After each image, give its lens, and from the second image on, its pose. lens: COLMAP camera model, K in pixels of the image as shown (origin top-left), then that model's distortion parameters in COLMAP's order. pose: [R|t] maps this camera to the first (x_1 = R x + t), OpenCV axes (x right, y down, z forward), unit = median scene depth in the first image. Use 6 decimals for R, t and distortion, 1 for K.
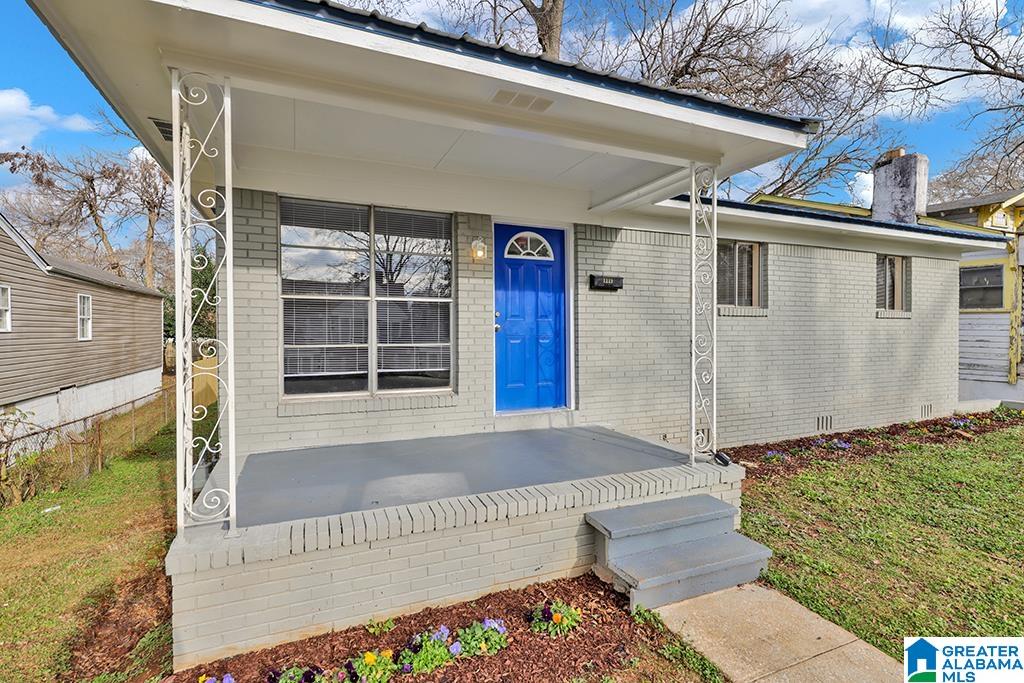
lens RADIAL K [[489.8, 0, 514.5], [0, 489.8, 337.4], [0, 0, 1]] dist [0.017479, 0.000106]
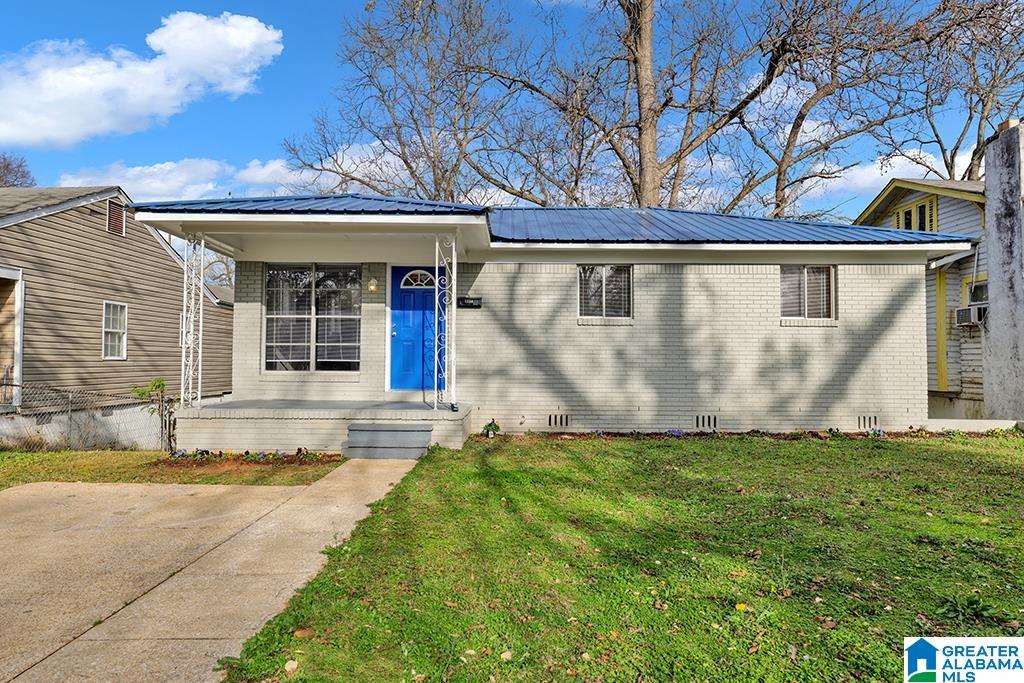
lens RADIAL K [[706.7, 0, 510.3], [0, 706.7, 341.1], [0, 0, 1]] dist [0.006122, -0.000031]
pose [[0.909762, -0.006643, -0.415078, 1.151945], [-0.013512, 0.998868, -0.045603, 0.091168], [0.414911, 0.047097, 0.908642, -0.802824]]
